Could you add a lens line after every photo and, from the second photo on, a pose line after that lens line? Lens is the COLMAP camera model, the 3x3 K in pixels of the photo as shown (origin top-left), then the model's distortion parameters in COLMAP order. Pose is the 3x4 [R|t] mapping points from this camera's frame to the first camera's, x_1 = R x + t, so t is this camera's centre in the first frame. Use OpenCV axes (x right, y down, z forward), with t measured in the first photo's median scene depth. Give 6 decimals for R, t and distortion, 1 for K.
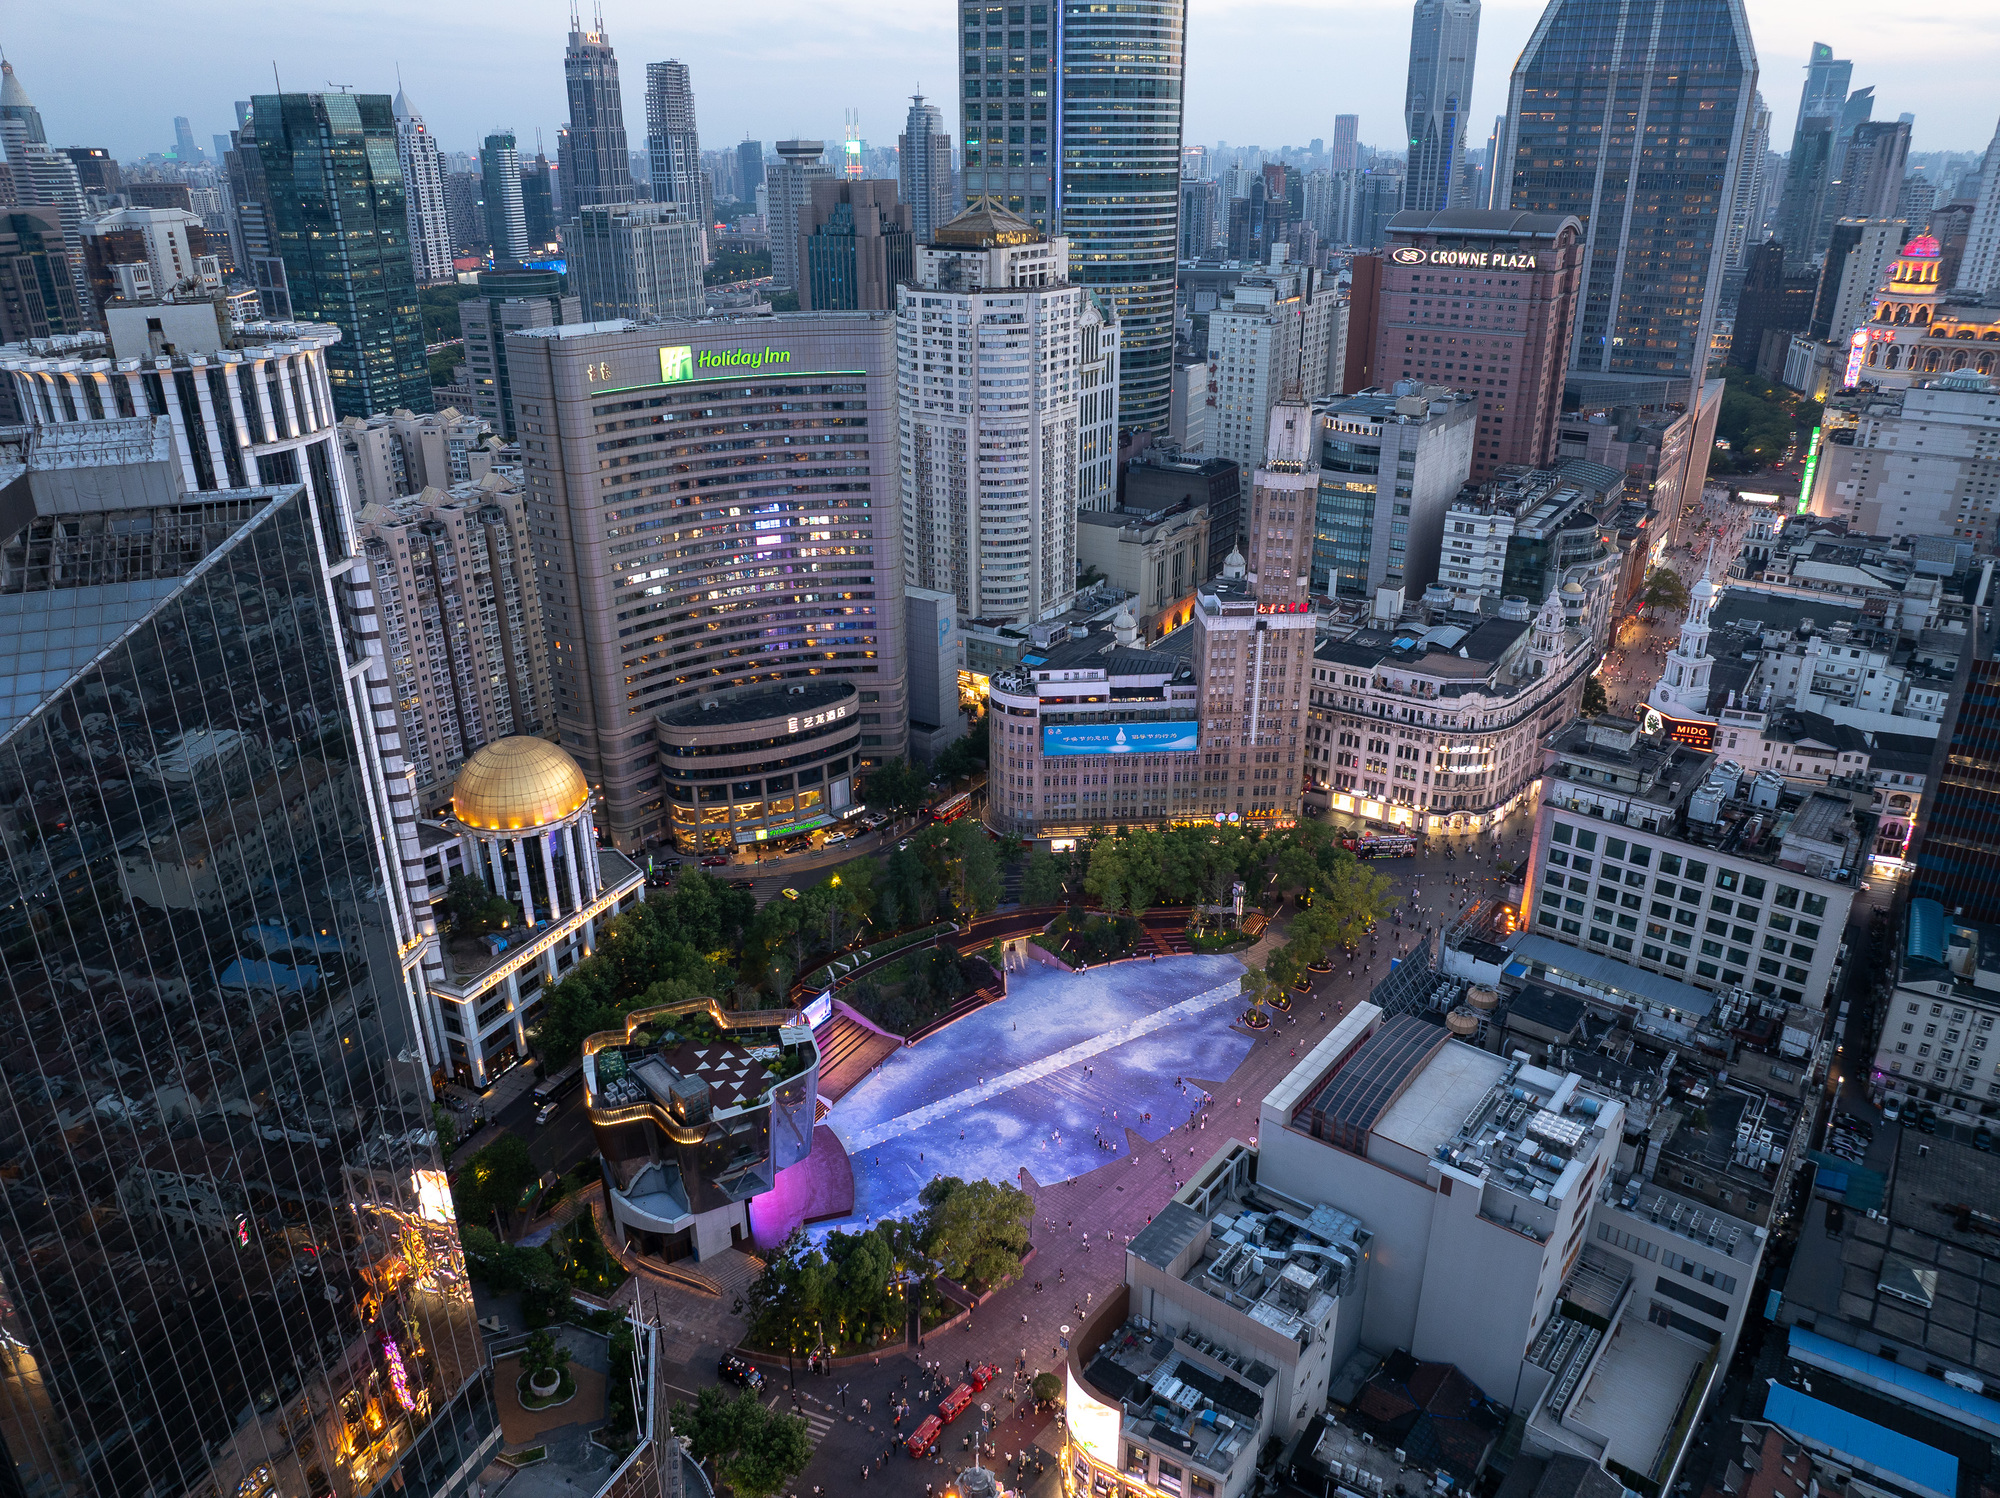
lens RADIAL K [[1389.1, 0, 1000.0], [0, 1389.1, 749.0], [0, 0, 1]] dist [-0.008972, -0.052111]
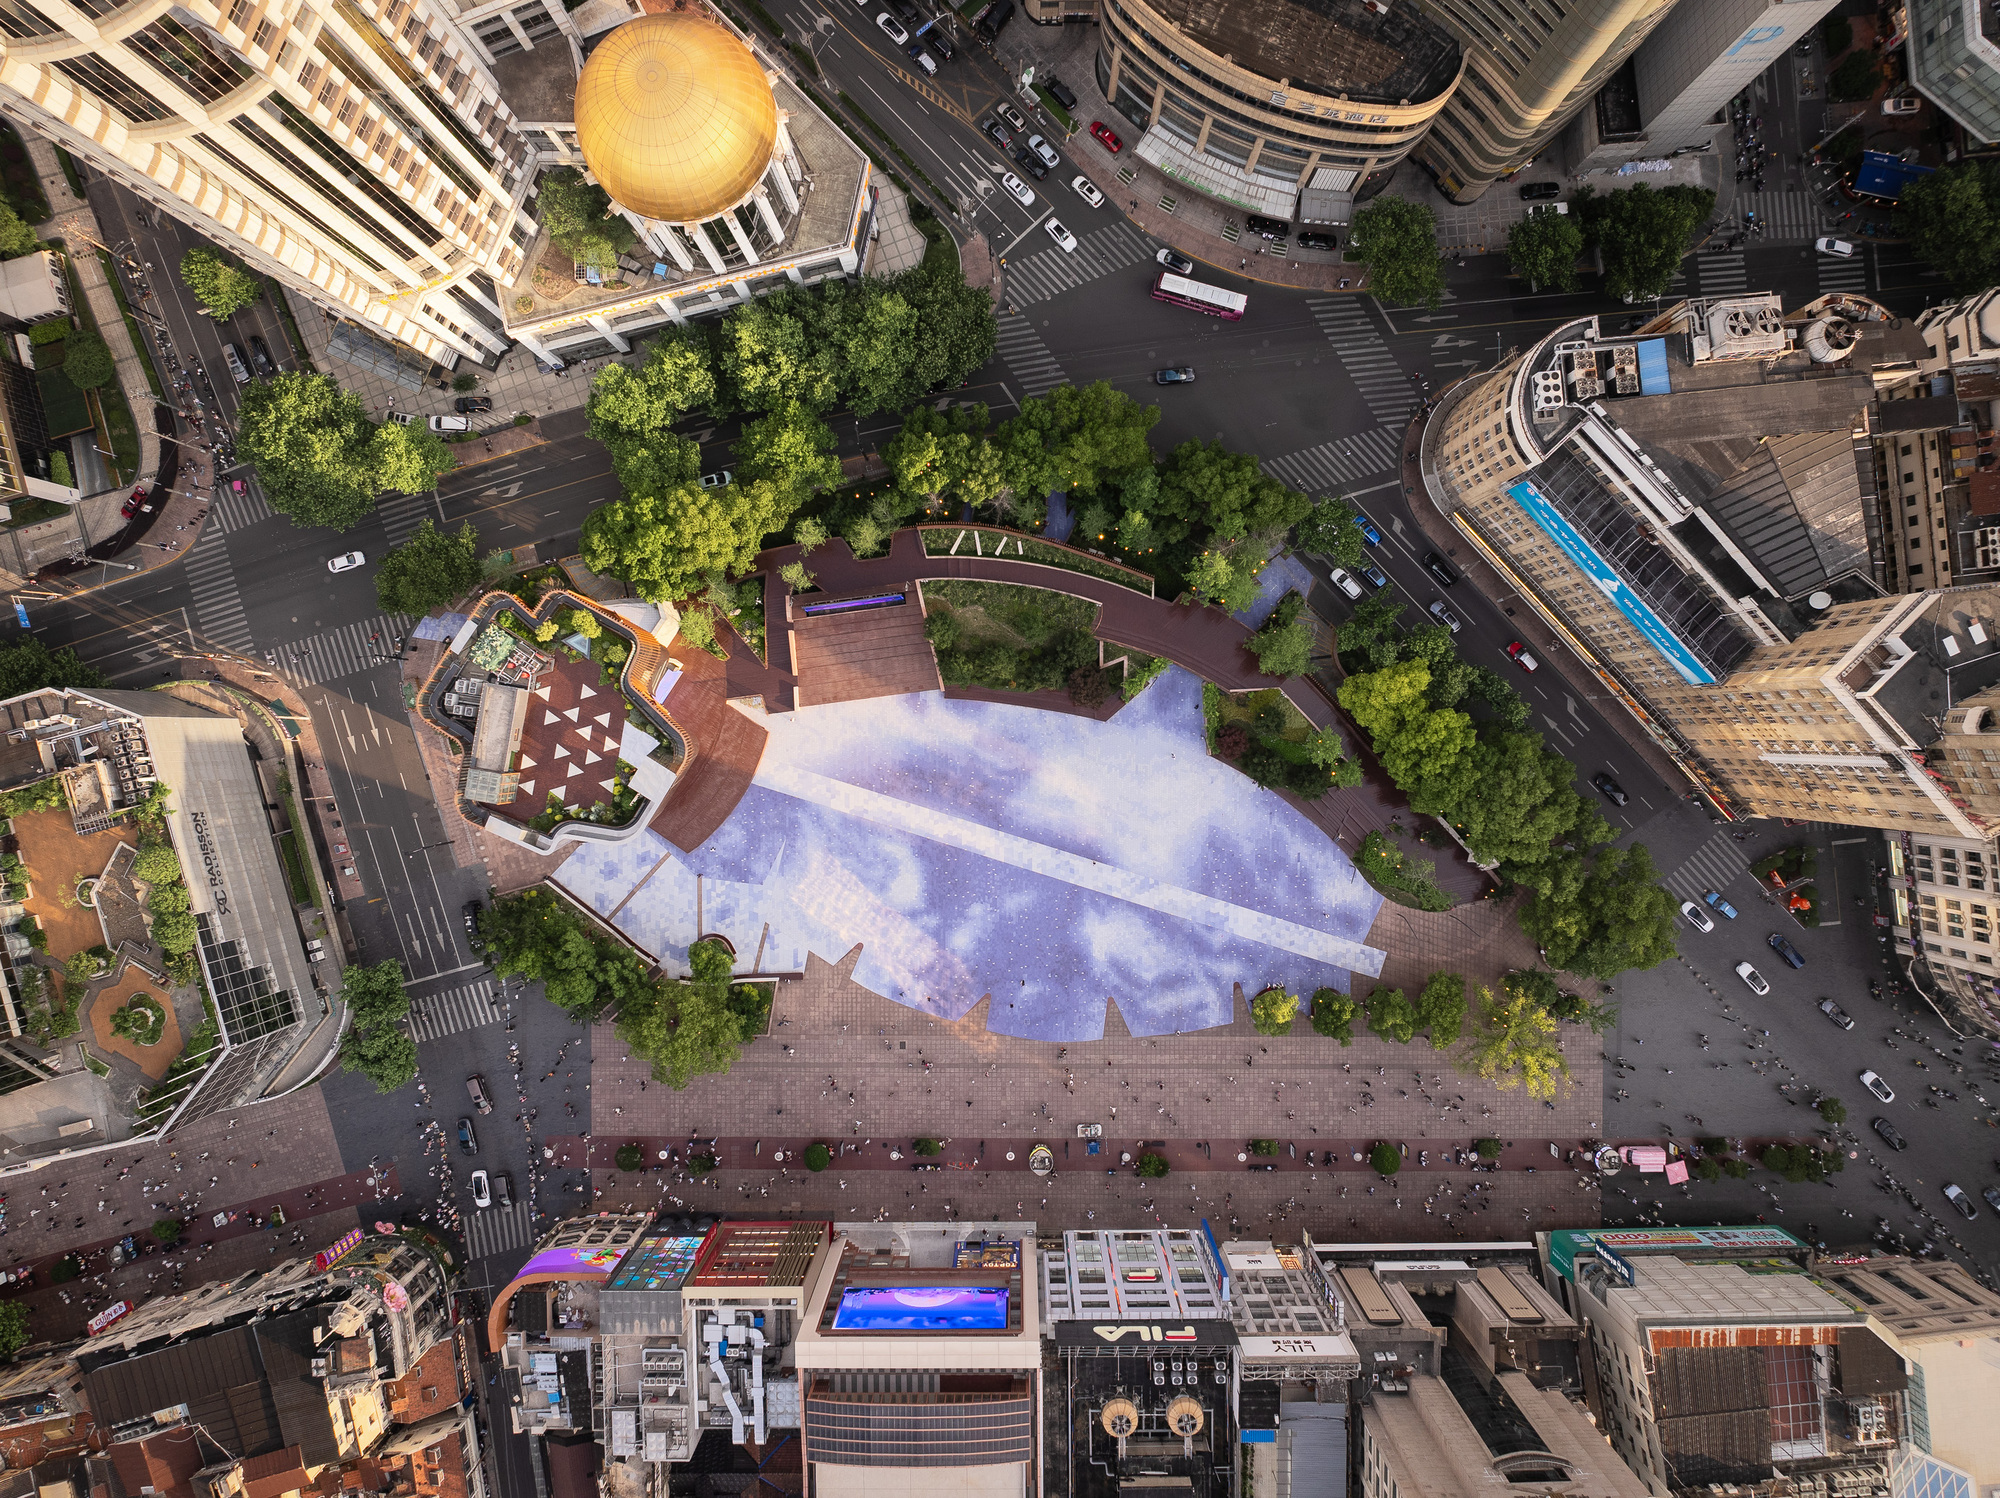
lens RADIAL K [[1394.5, 0, 1000.0], [0, 1394.5, 749.0], [0, 0, 1]] dist [-0.034878, -0.003055]
pose [[0.633807, 0.773490, 0.001756, -0.019576], [-0.307430, 0.249828, 0.918190, -0.425438], [0.709772, -0.582495, 0.396137, 0.552029]]
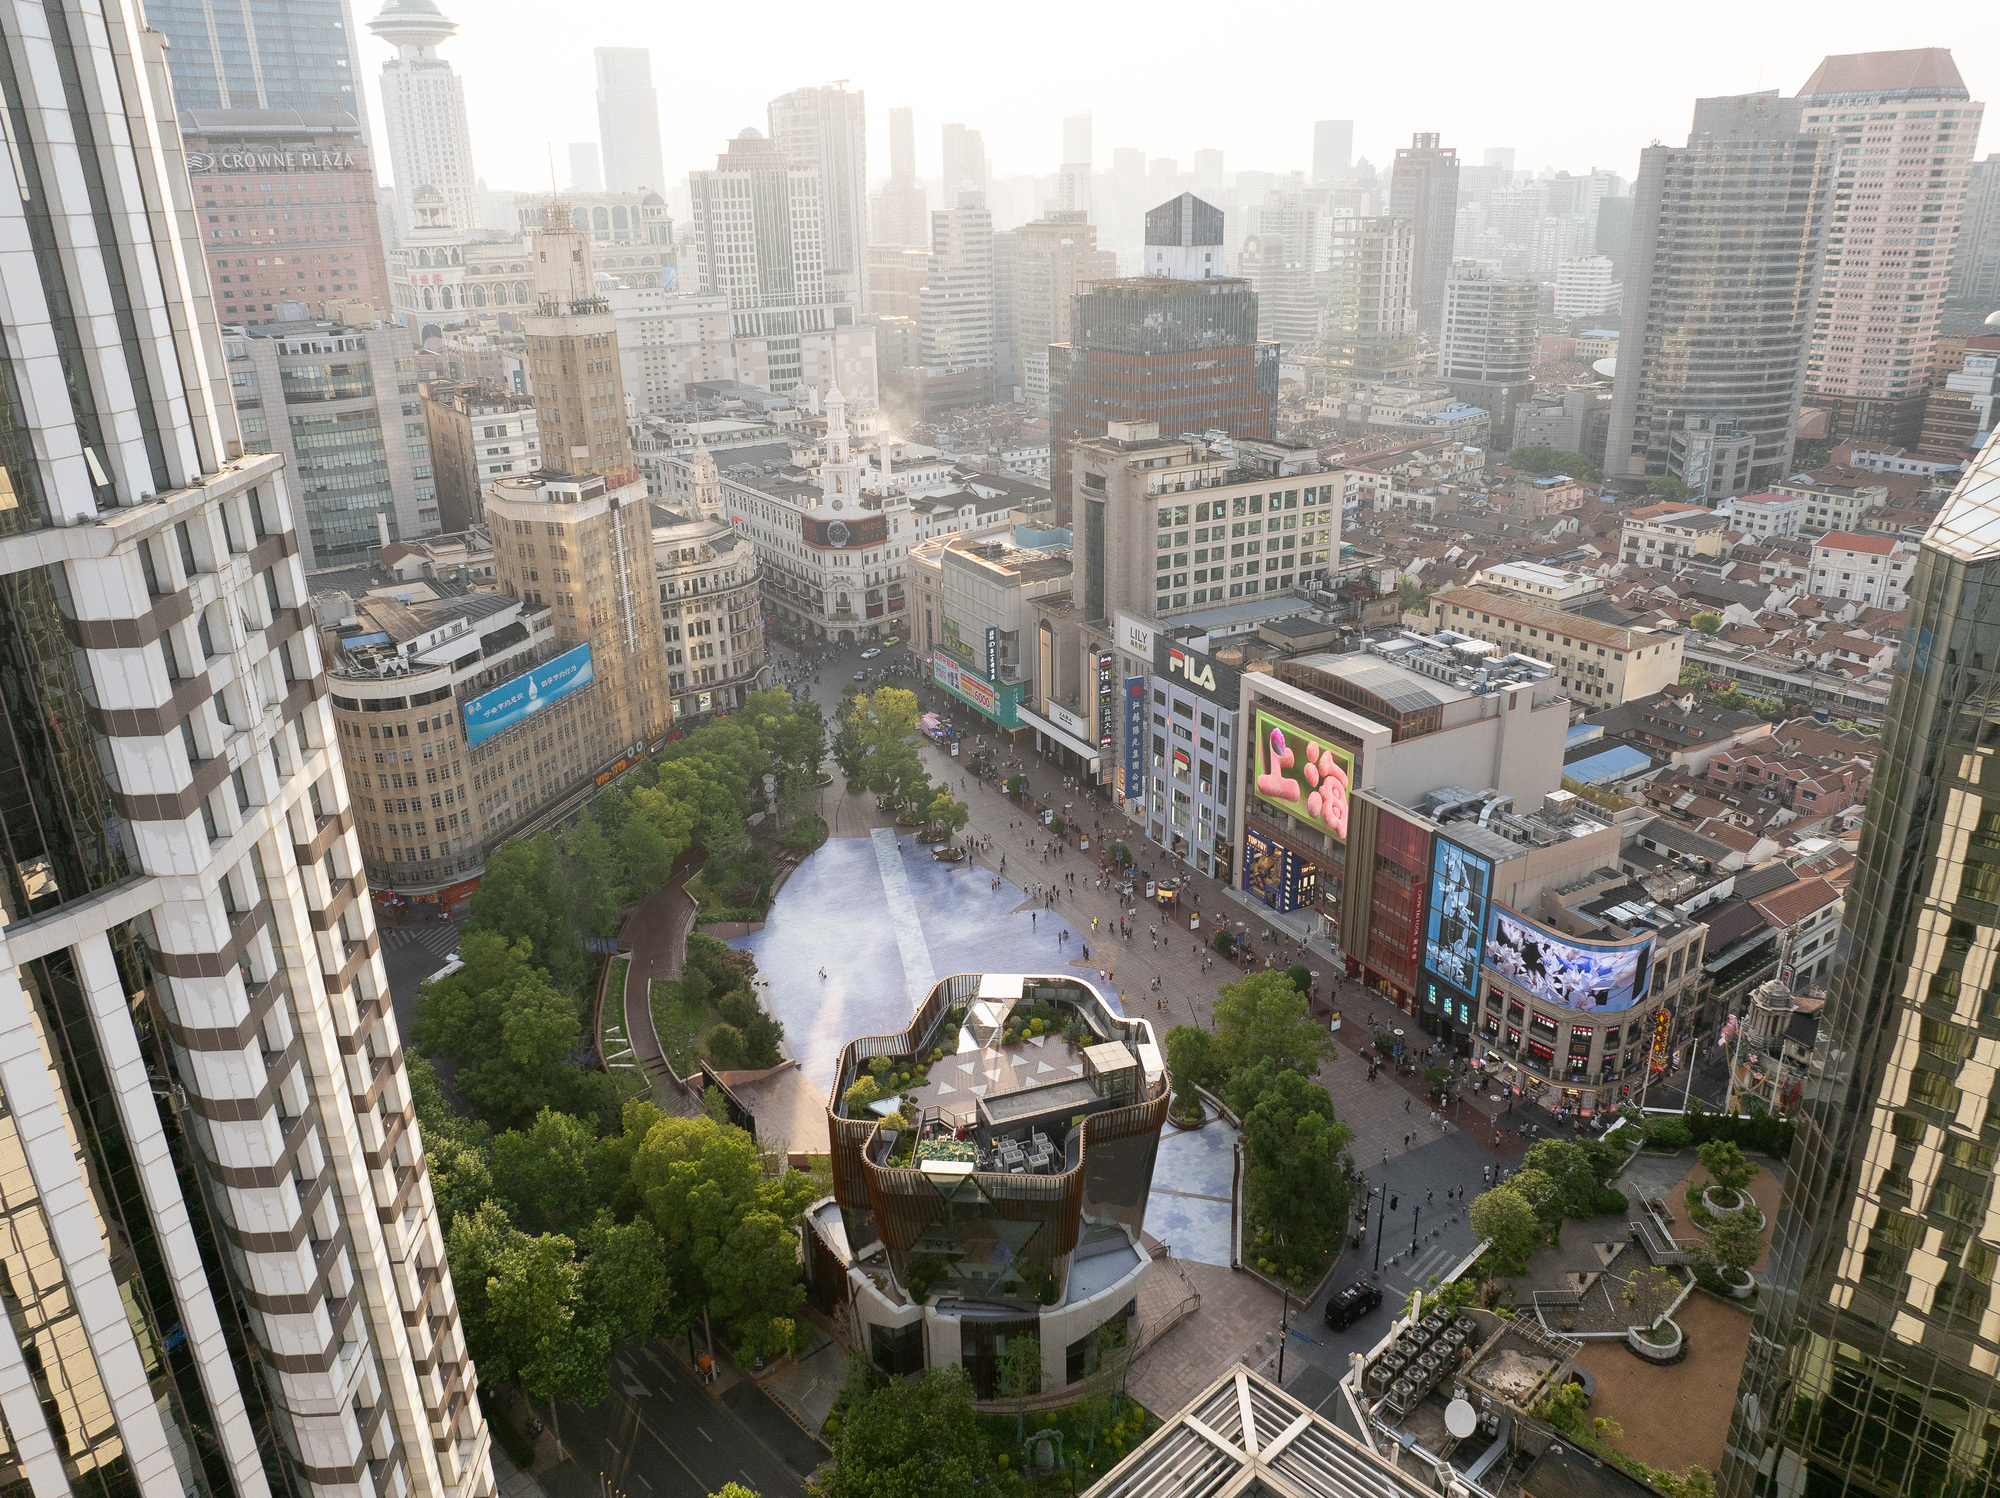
lens RADIAL K [[1427.8, 0, 1026.1], [0, 1427.8, 737.6], [0, 0, 1]] dist [-0.034468, -0.002583]
pose [[0.366548, -0.334800, 0.868074, -0.484138], [0.383954, 0.904292, 0.186642, -0.025765], [-0.847480, 0.264887, 0.460014, 0.421395]]
